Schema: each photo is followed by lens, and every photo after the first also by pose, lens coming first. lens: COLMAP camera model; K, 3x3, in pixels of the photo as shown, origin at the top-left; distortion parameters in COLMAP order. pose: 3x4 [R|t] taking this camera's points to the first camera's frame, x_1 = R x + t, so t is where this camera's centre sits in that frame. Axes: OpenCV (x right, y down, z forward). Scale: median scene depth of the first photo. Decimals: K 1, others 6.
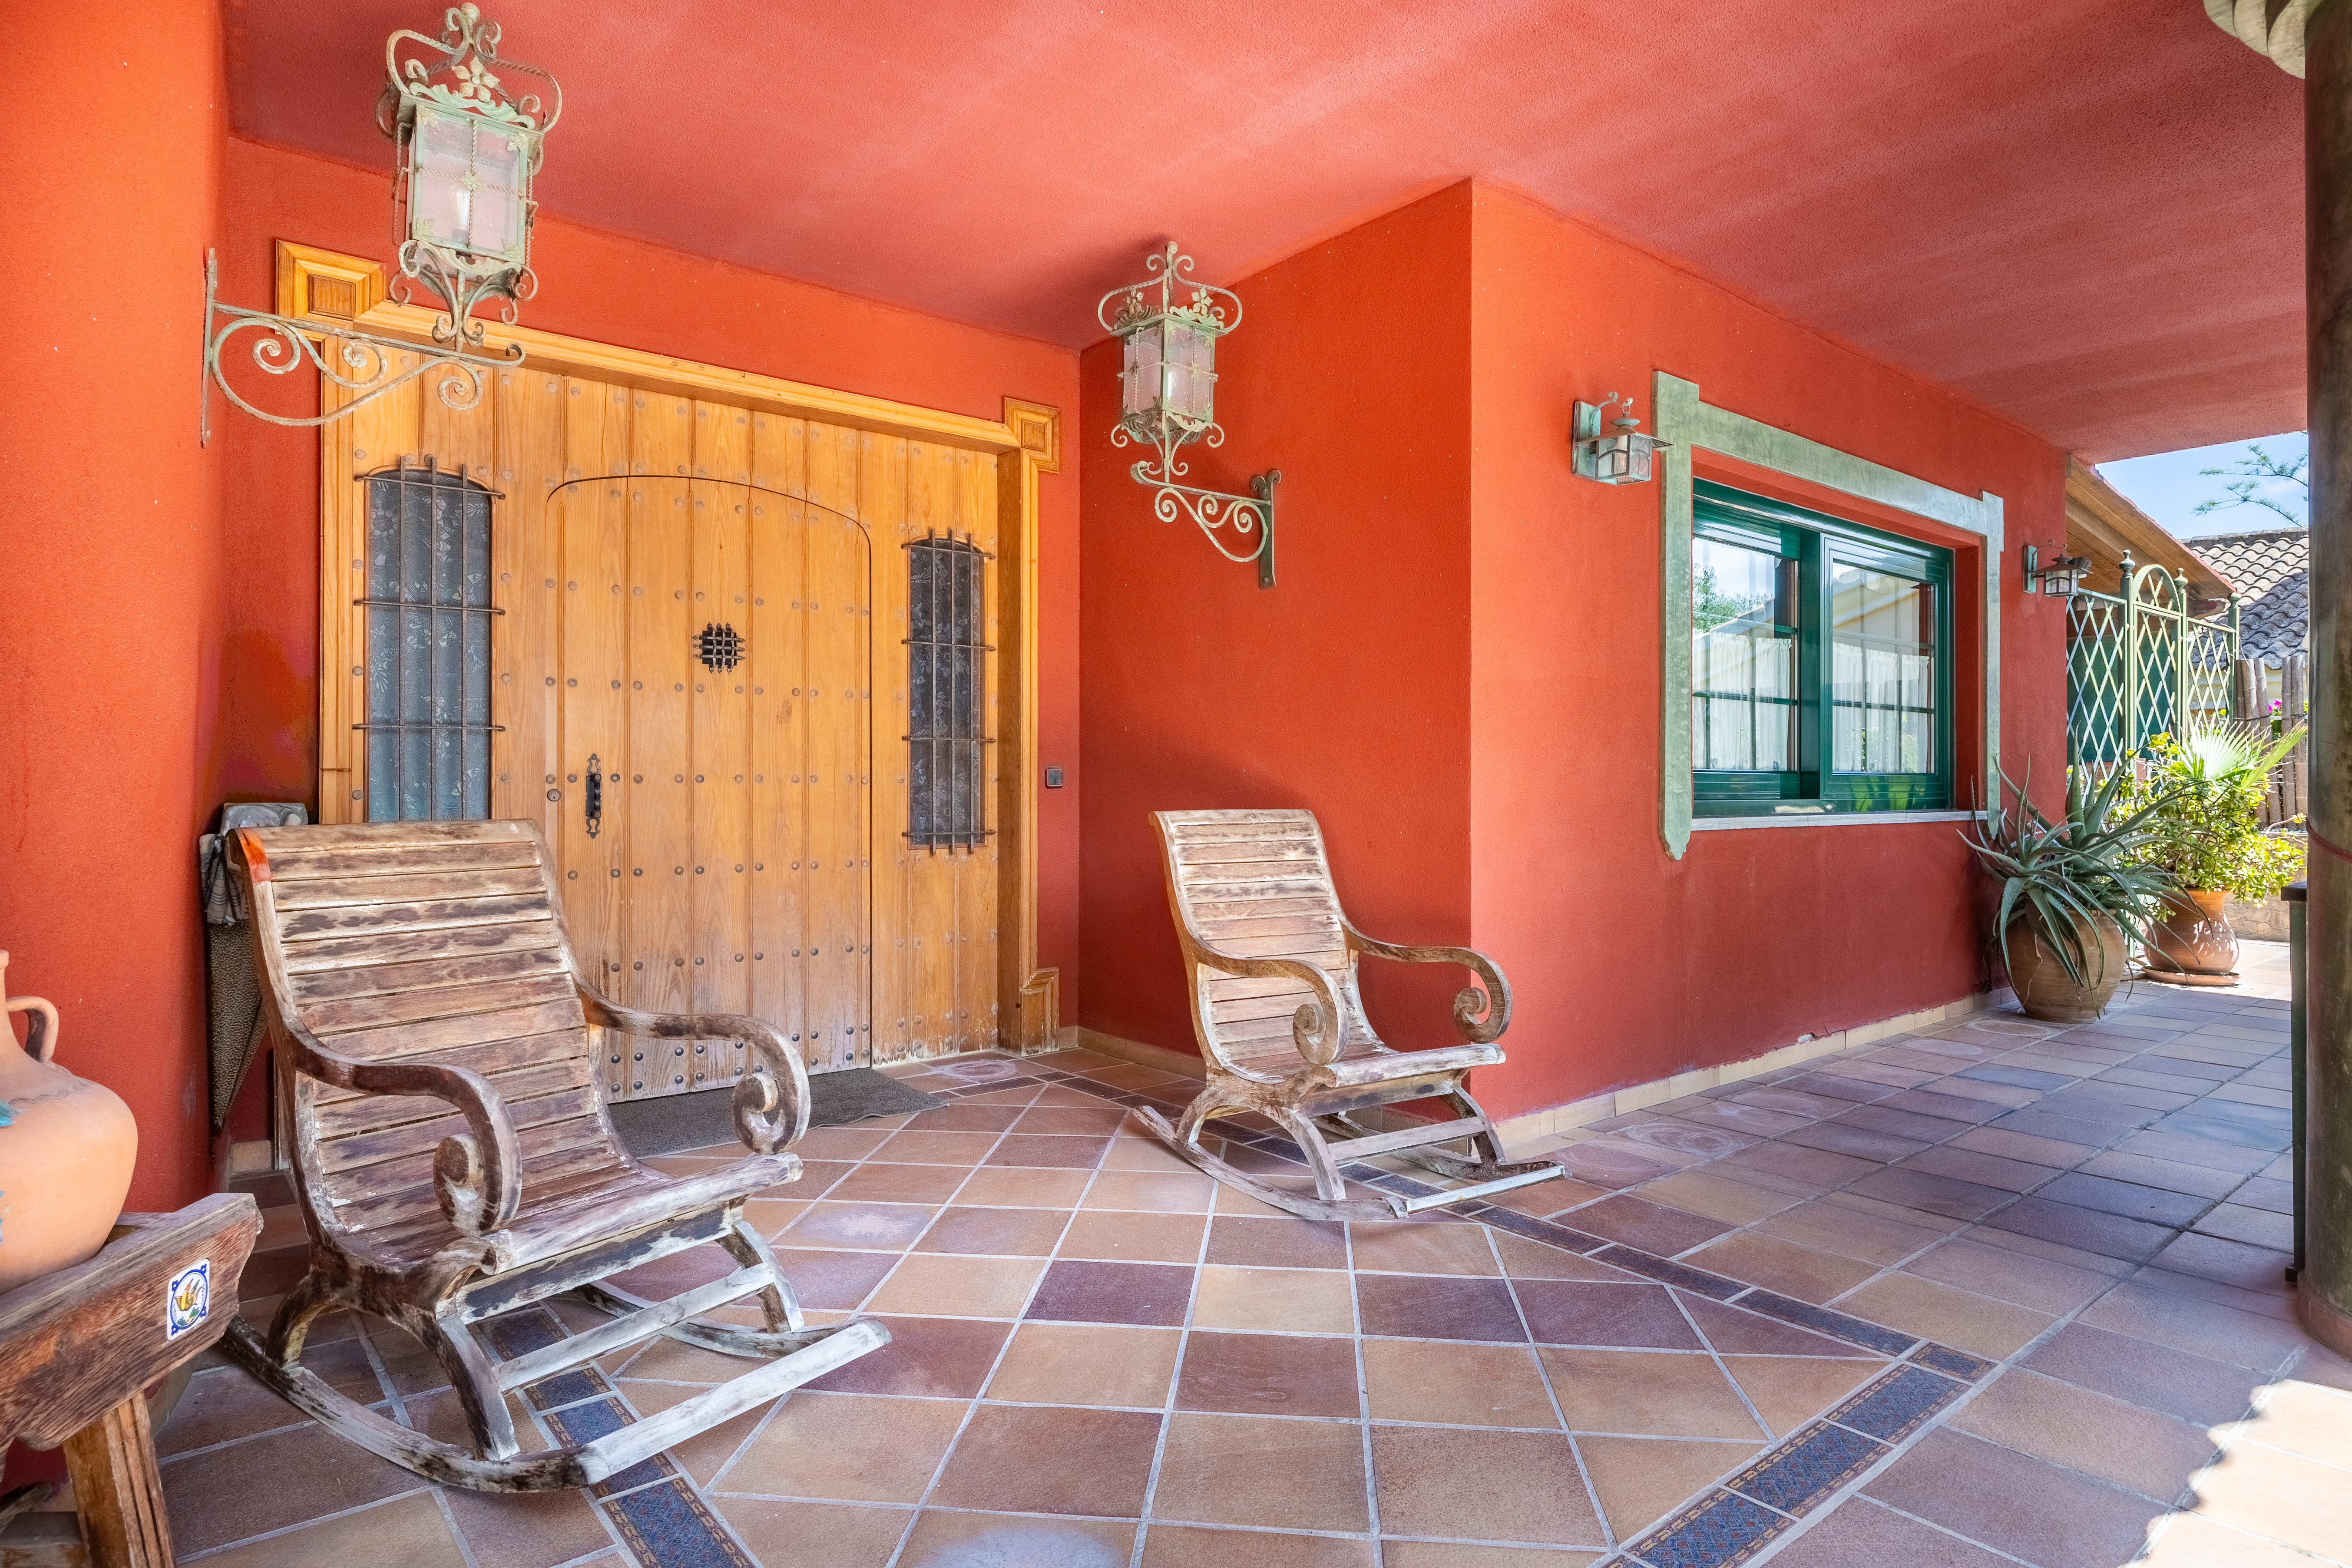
lens RADIAL K [[1336.9, 0, 1172.1], [0, 1336.9, 782.5], [0, 0, 1]] dist [-0.013675, 0.003814]
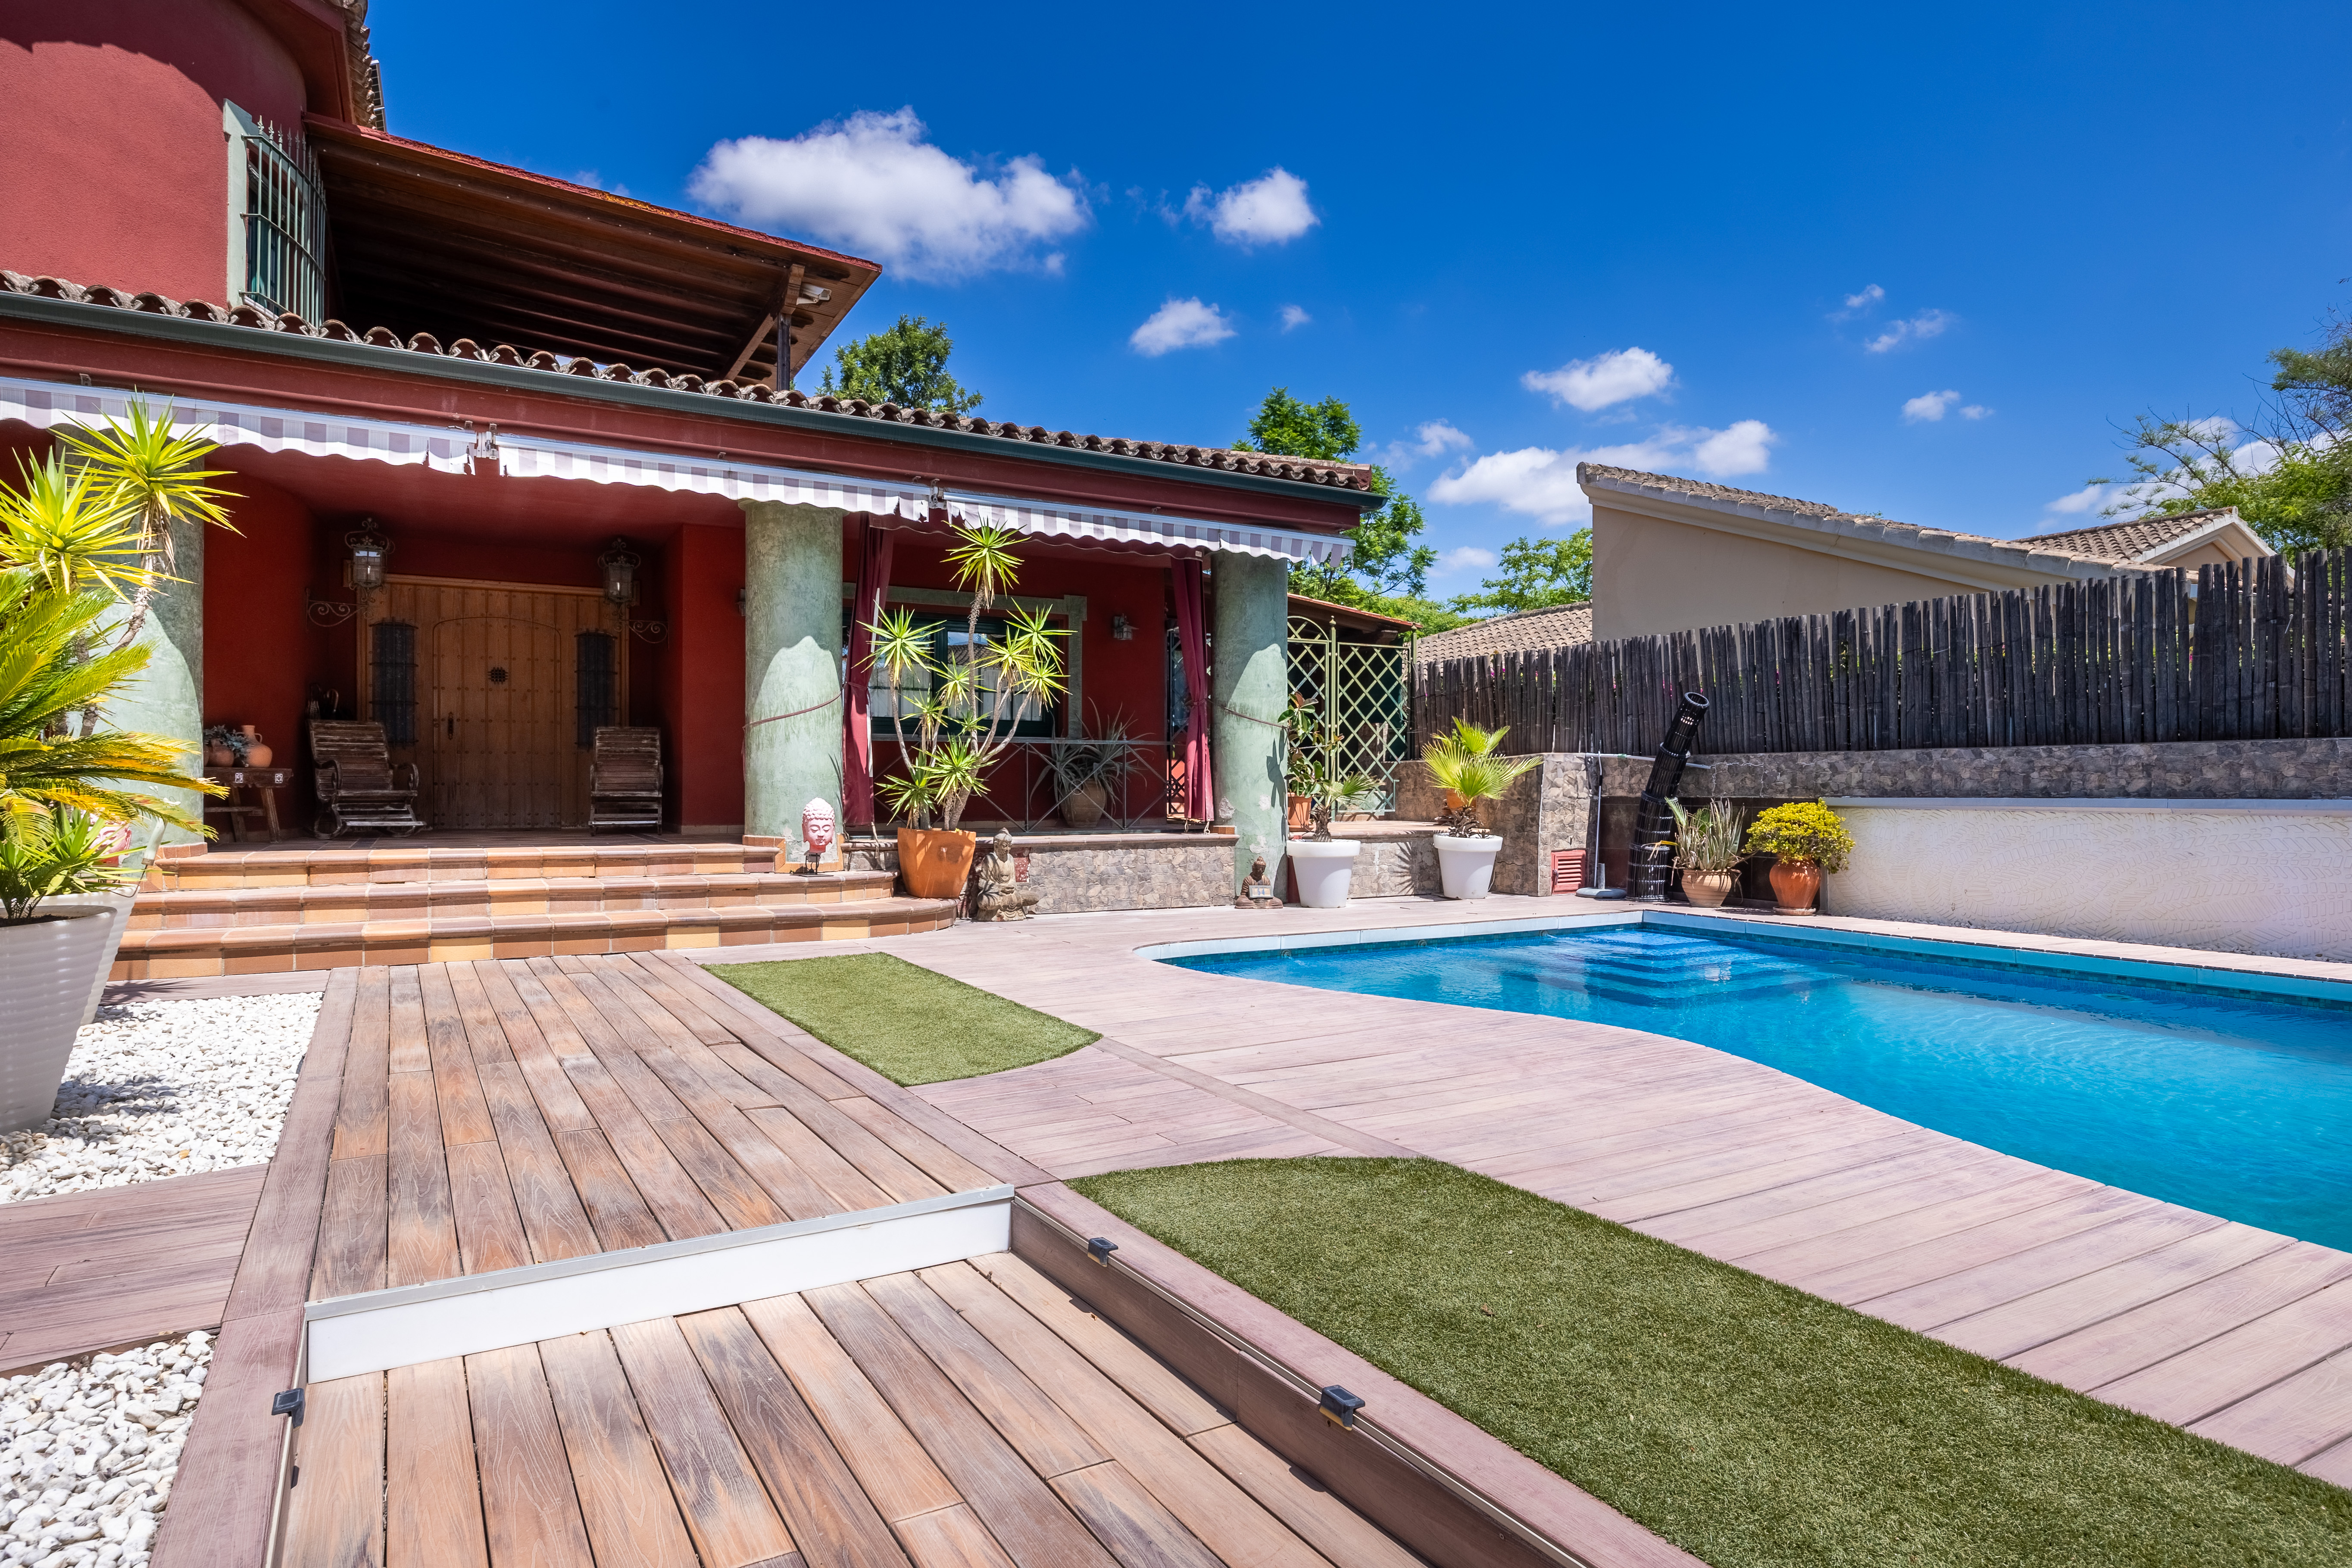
lens RADIAL K [[1336.9, 0, 1180.4], [0, 1336.9, 782.5], [0, 0, 1]] dist [-0.013675, 0.003814]
pose [[0.985785, -0.003482, -0.167975, 1.661346], [0.002461, 0.999977, -0.006287, 0.157497], [0.167993, 0.005784, 0.985771, -1.650284]]
